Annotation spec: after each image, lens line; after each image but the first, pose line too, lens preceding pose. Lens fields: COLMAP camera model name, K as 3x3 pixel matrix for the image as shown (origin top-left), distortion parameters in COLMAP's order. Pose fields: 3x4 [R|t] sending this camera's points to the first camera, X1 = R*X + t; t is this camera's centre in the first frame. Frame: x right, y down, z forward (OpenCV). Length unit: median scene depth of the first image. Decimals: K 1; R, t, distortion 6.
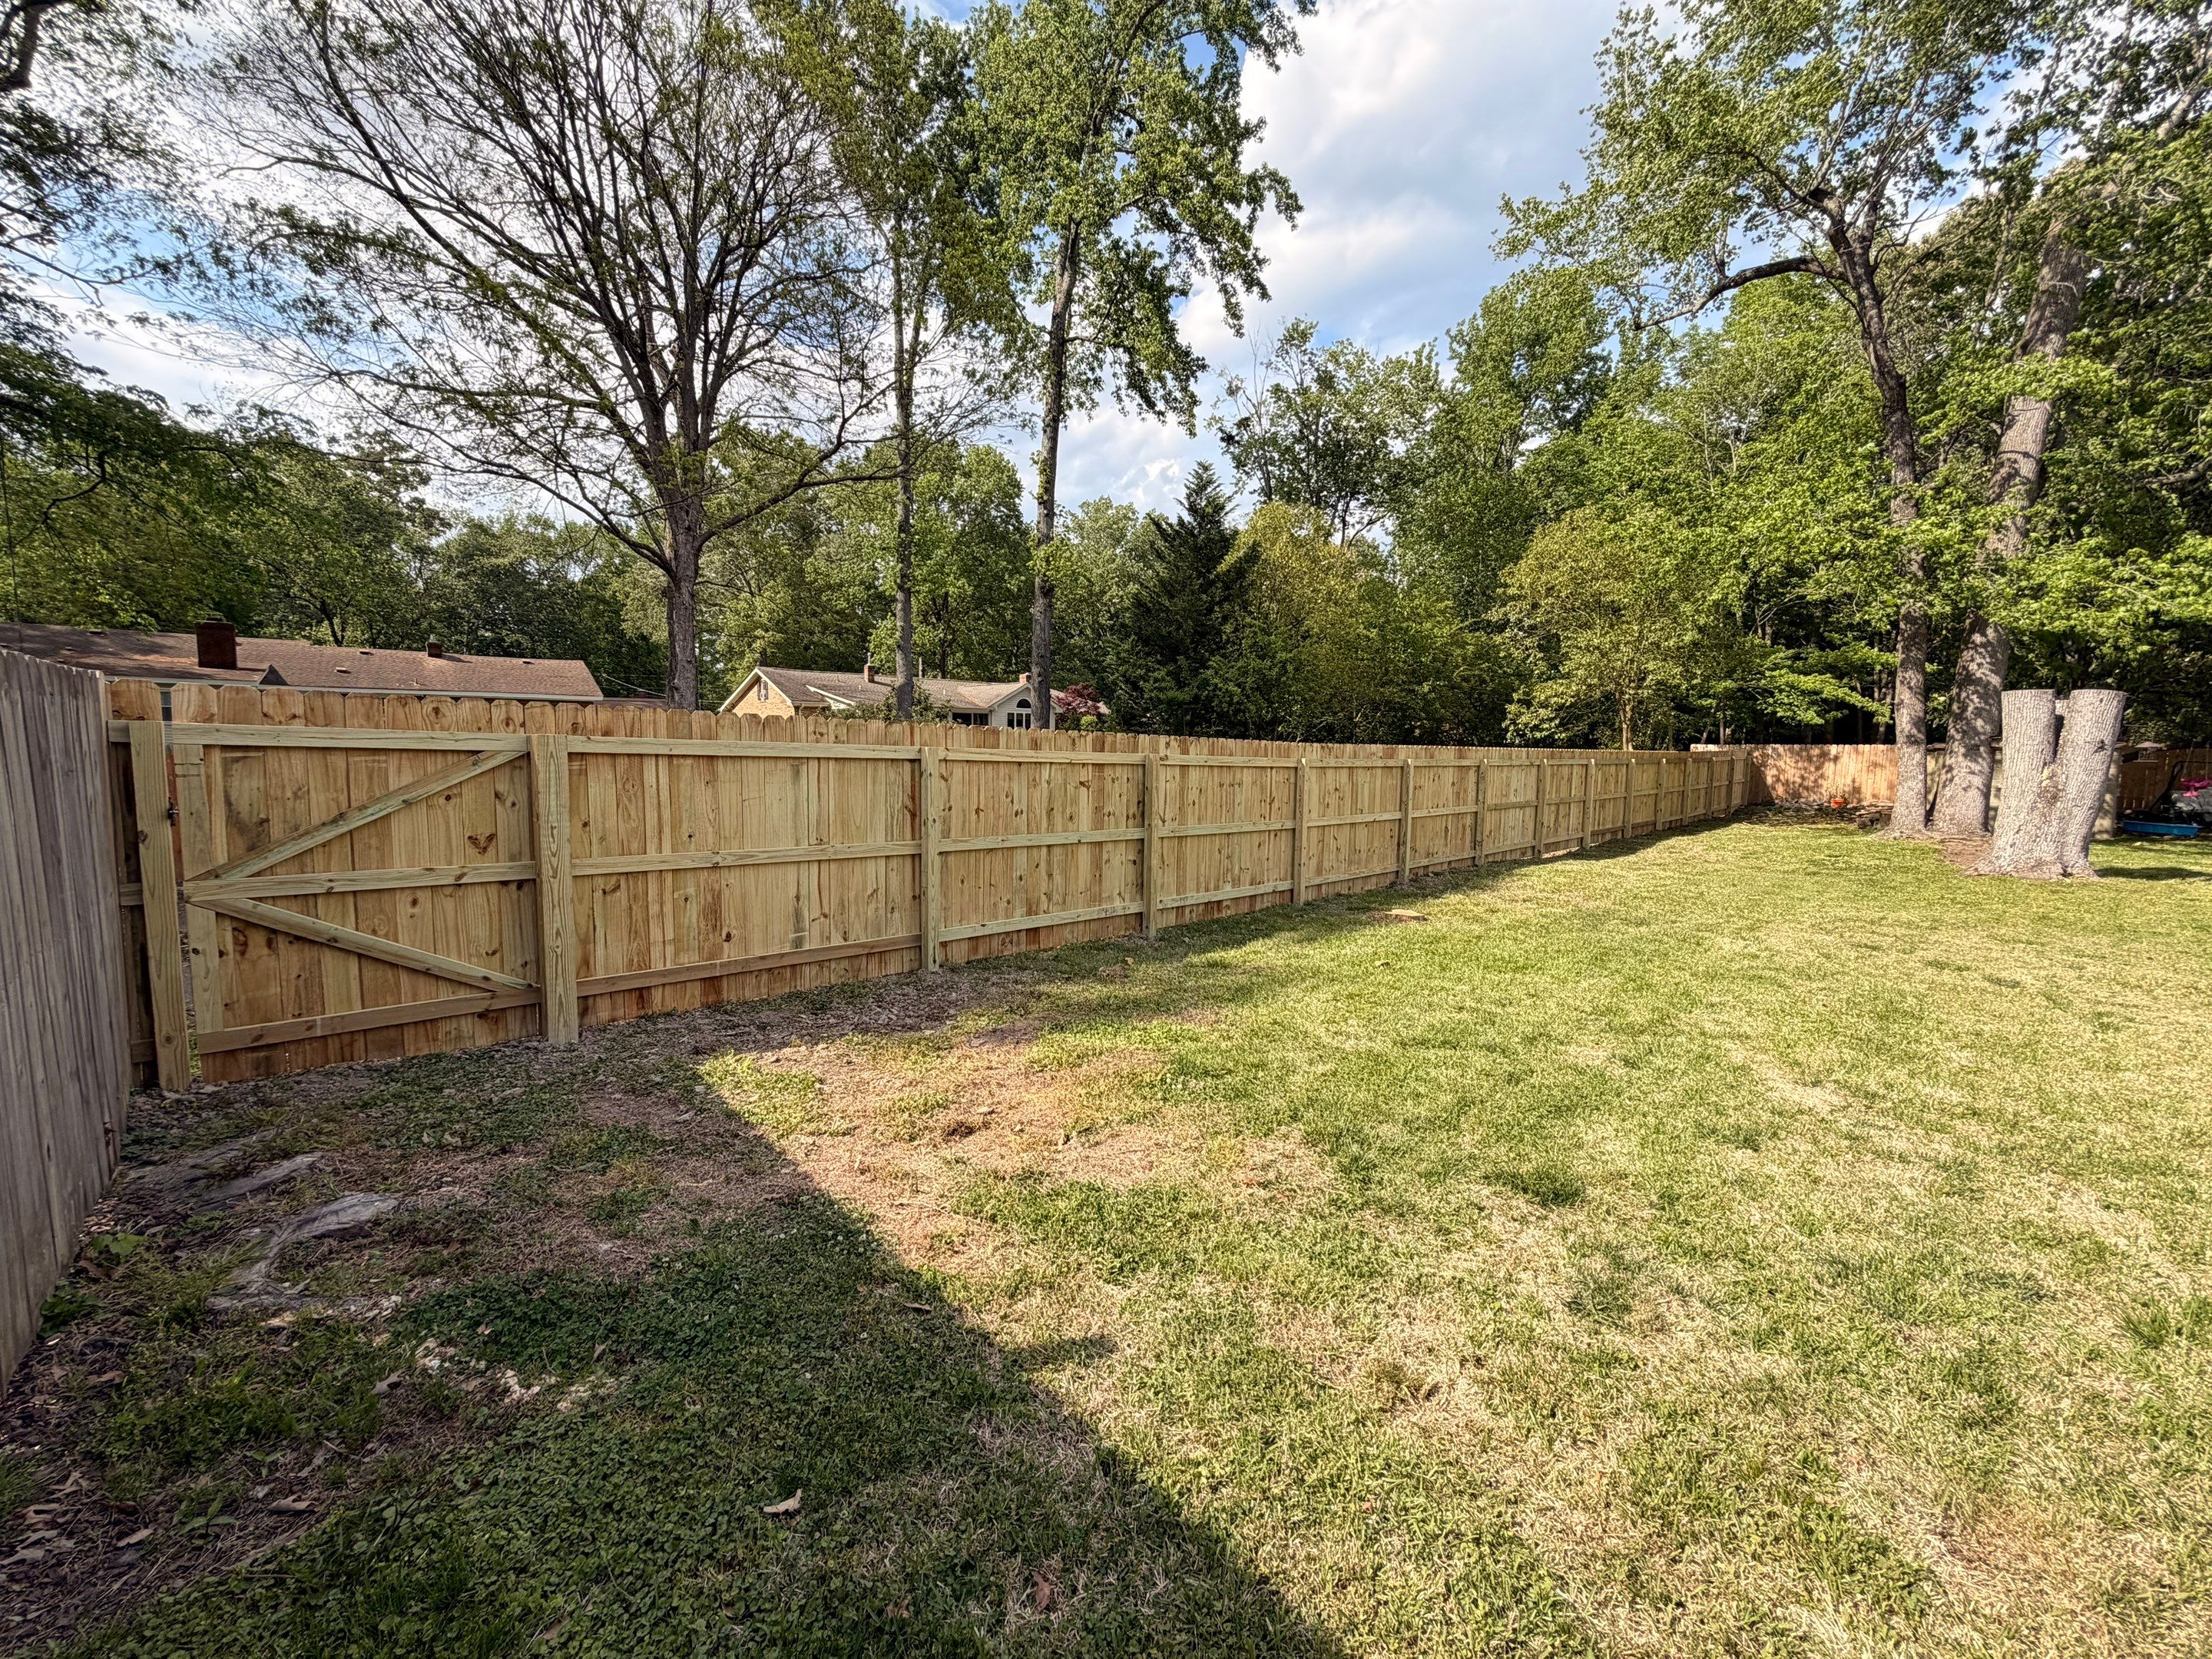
lens RADIAL K [[891.1, 0, 1106.0], [0, 891.1, 829.5], [0, 0, 1]] dist [-0.000015, -0.000050]
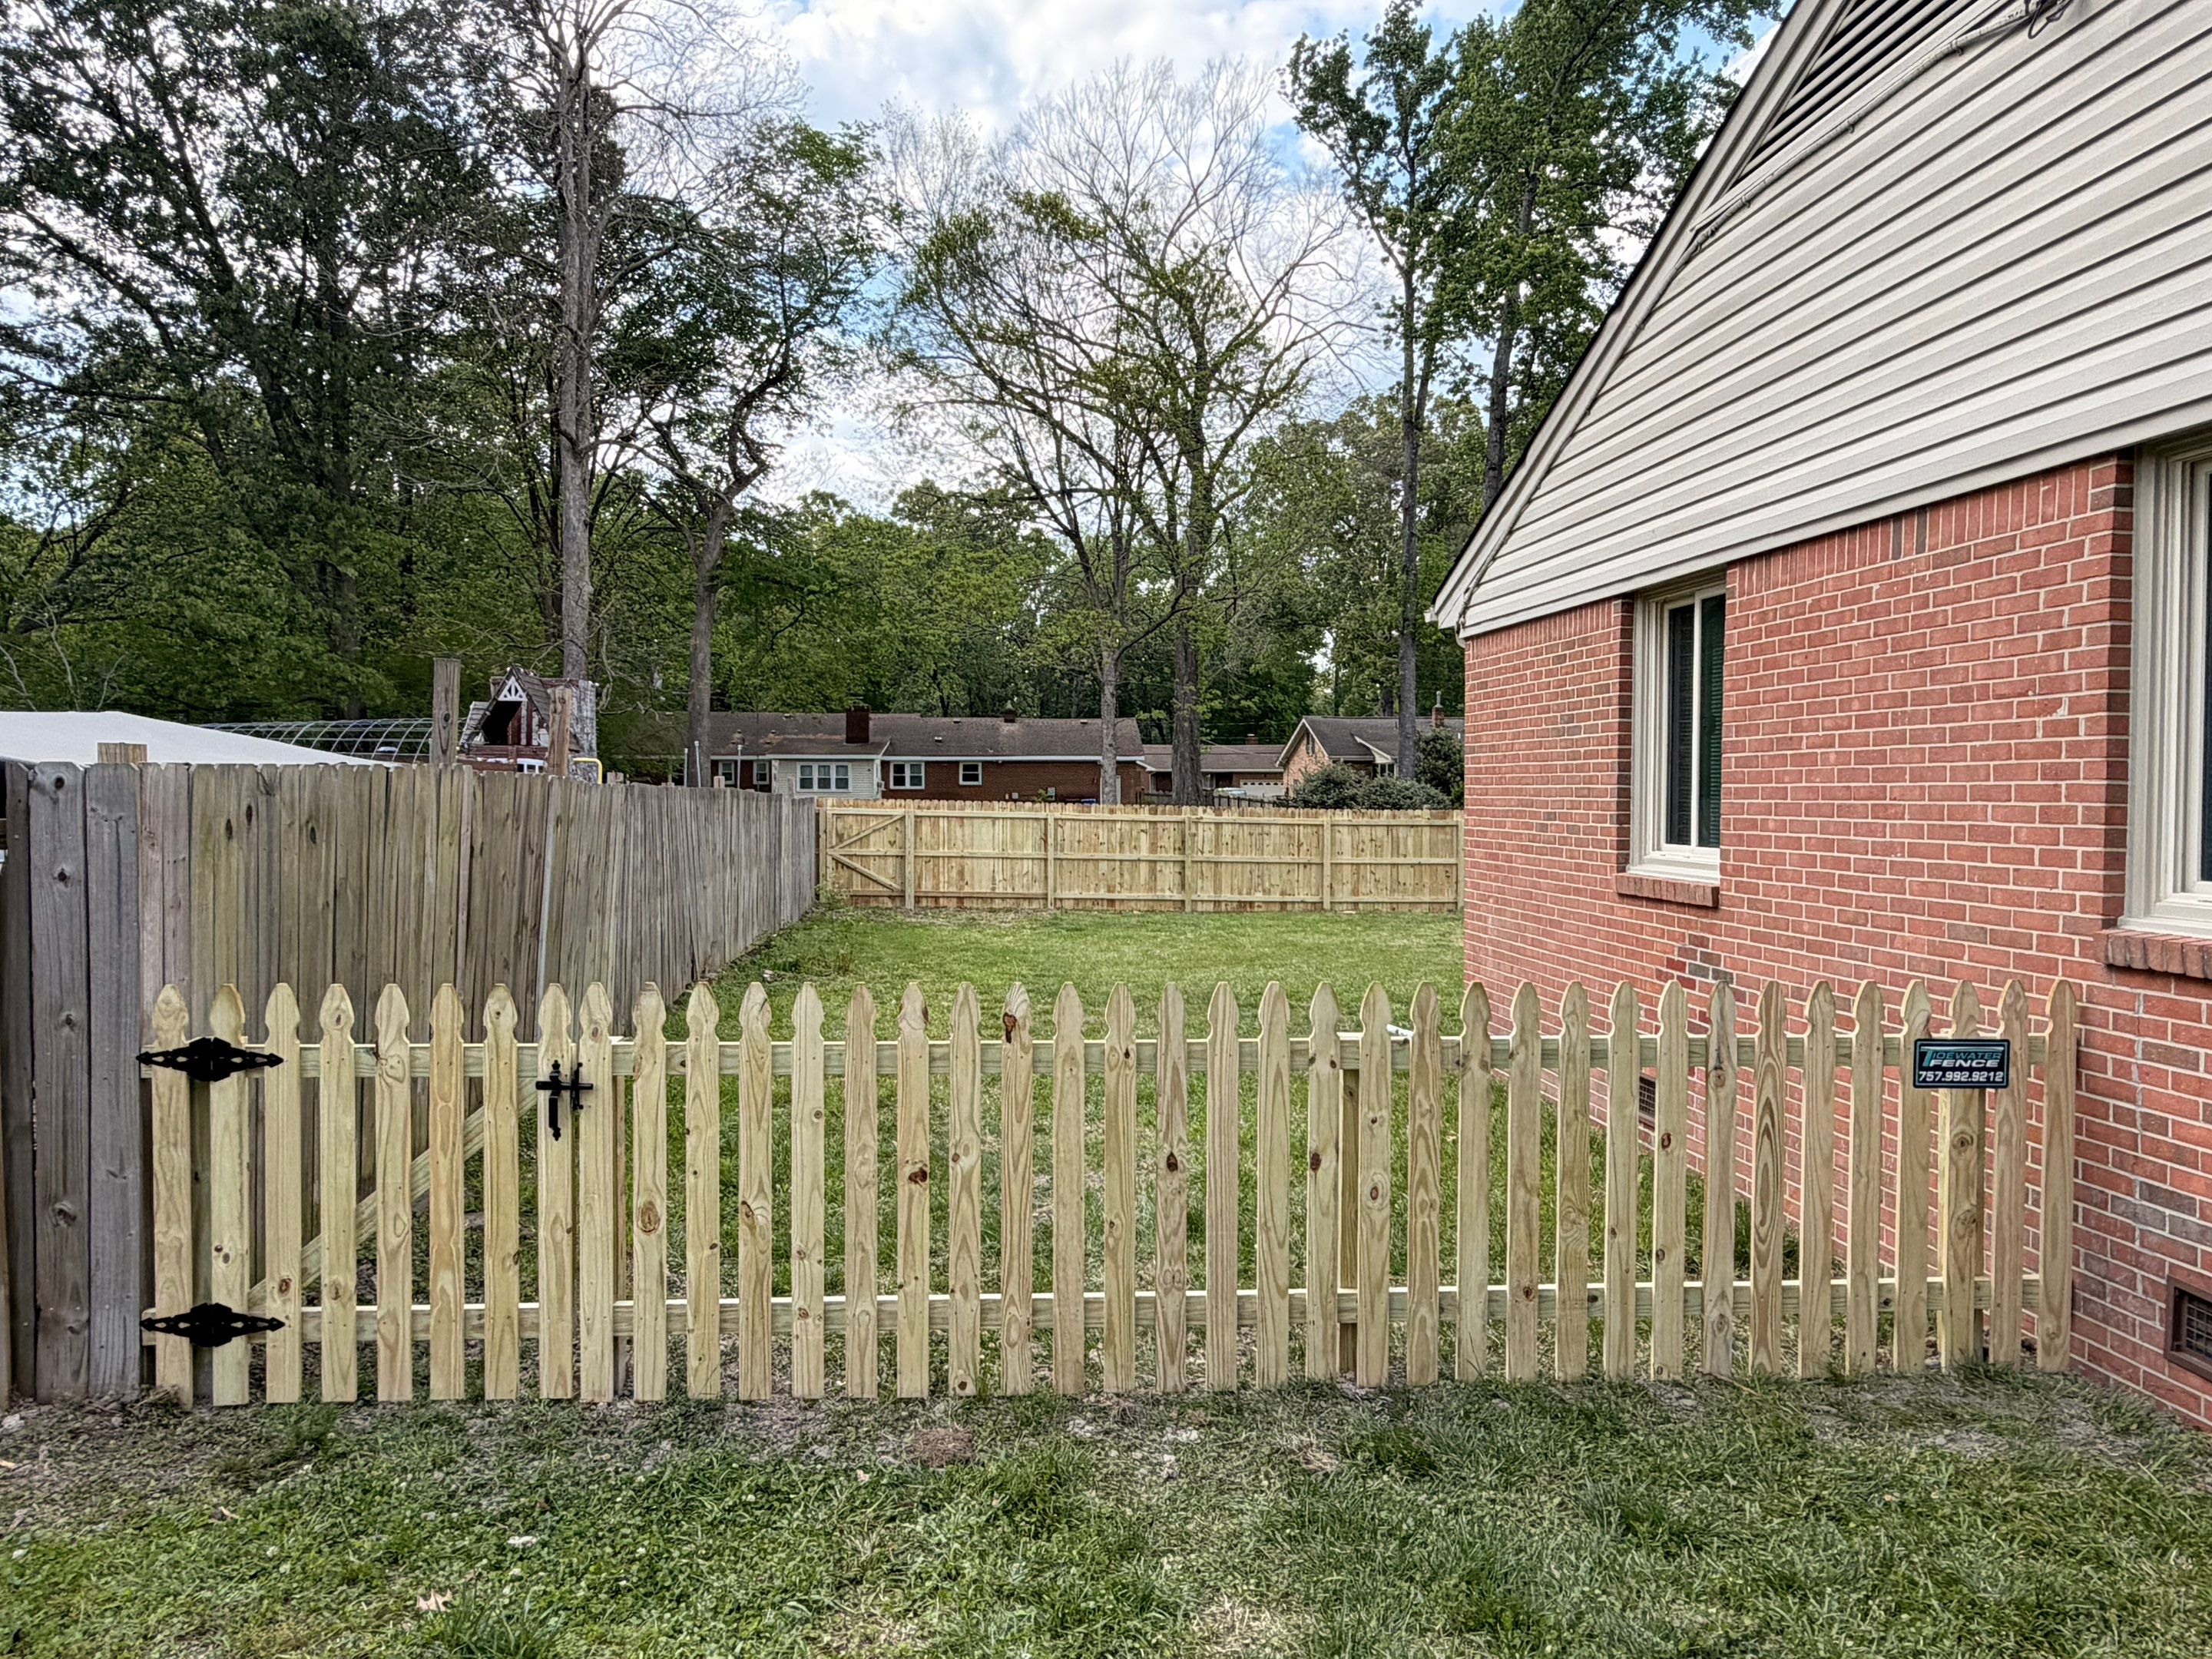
lens RADIAL K [[1549.2, 0, 1106.0], [0, 1549.2, 829.5], [0, 0, 1]] dist [0.001224, 0.000321]
pose [[0.810130, 0.005504, -0.586224, 2.076684], [-0.049966, 0.996966, -0.059690, 0.168868], [0.584117, 0.077647, 0.807947, -1.992383]]
